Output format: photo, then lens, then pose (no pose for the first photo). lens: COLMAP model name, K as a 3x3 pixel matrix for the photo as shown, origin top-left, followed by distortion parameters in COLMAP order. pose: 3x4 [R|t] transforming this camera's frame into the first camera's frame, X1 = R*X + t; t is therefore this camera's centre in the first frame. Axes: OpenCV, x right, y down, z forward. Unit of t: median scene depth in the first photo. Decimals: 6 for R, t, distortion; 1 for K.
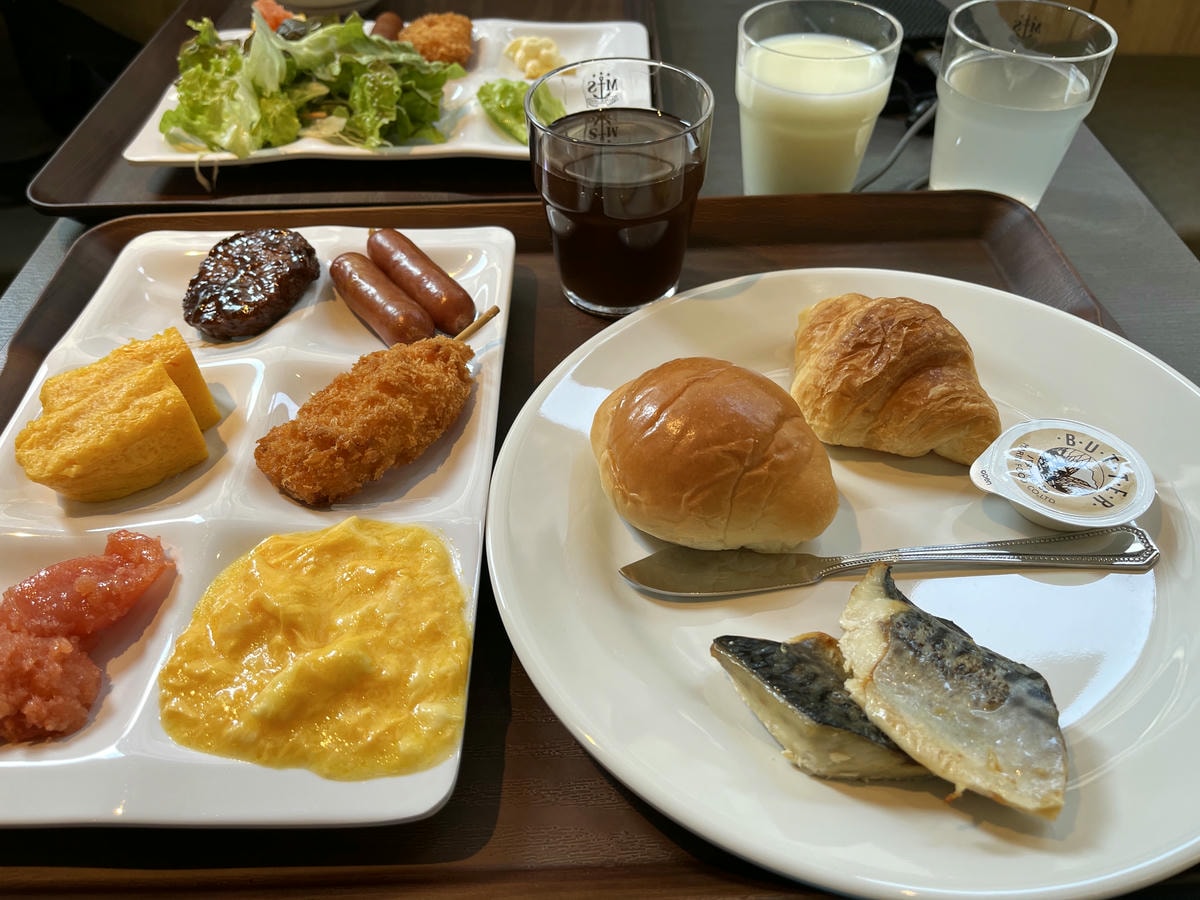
lens RADIAL K [[921.1, 0, 600.0], [0, 921.1, 450.0], [0, 0, 1]] dist [0.058630, -0.099863]
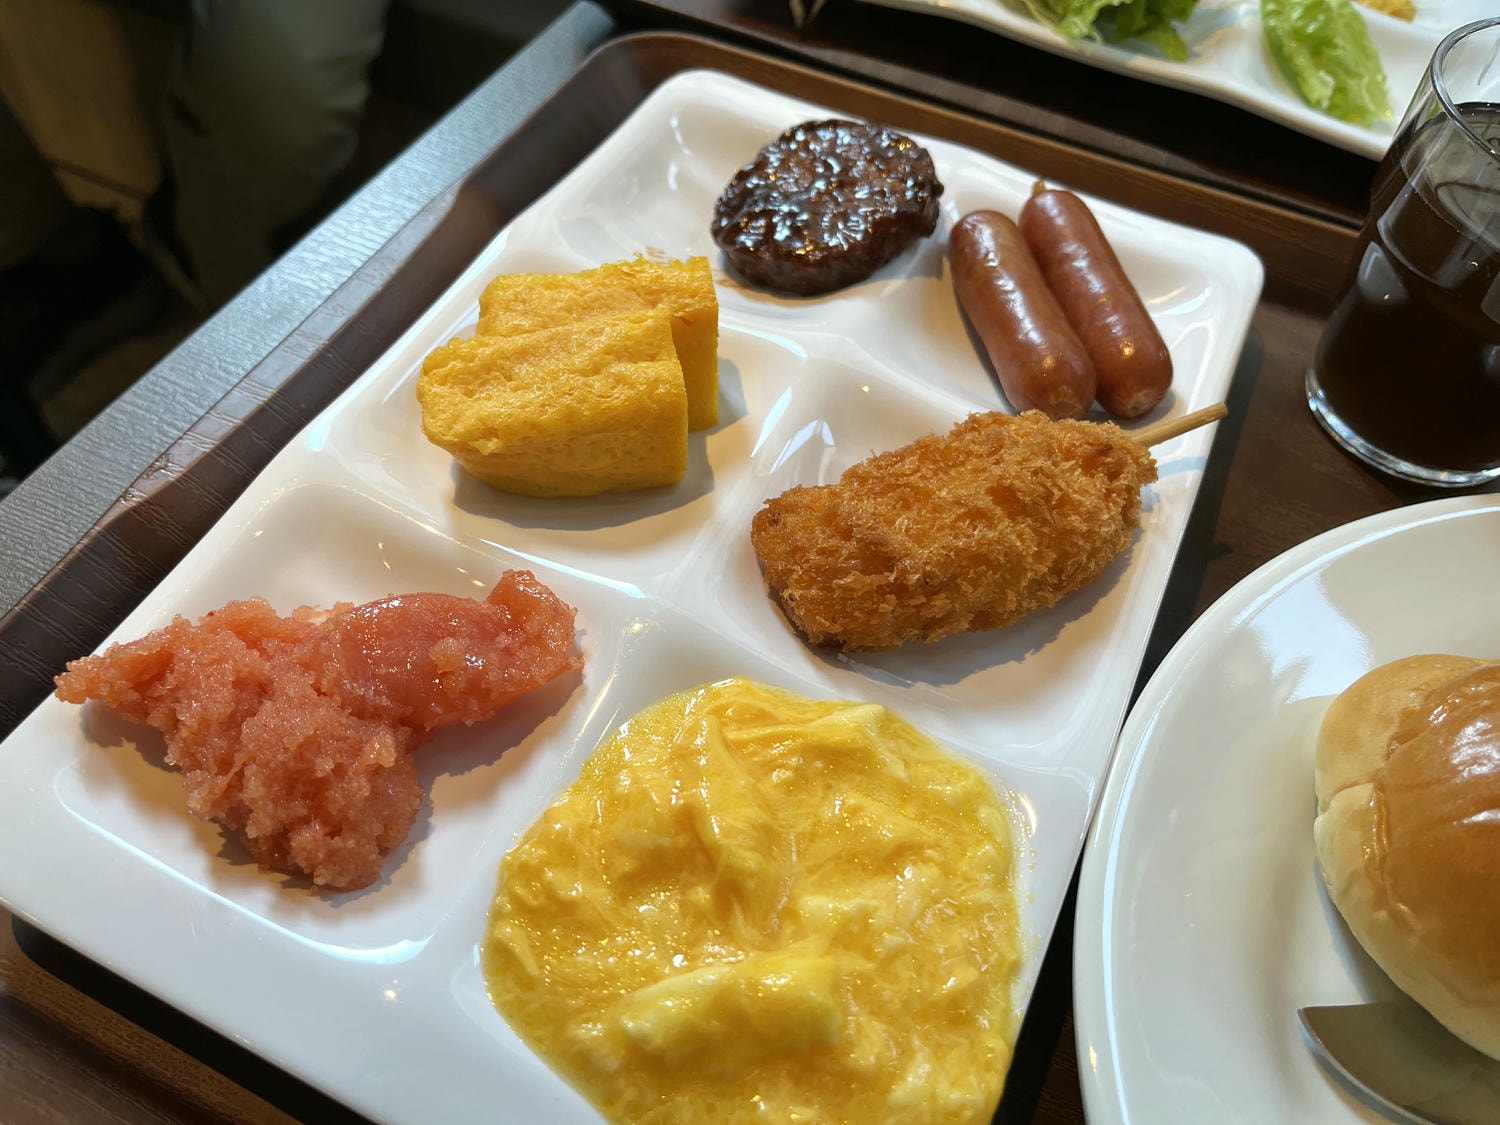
lens RADIAL K [[1151.4, 0, 750.0], [0, 1151.4, 562.5], [0, 0, 1]] dist [0.058630, -0.099863]
pose [[0.895789, 0.394885, -0.204030, -0.208618], [-0.364955, 0.915467, 0.169491, -0.092289], [0.253712, -0.077366, 0.964181, 0.276369]]
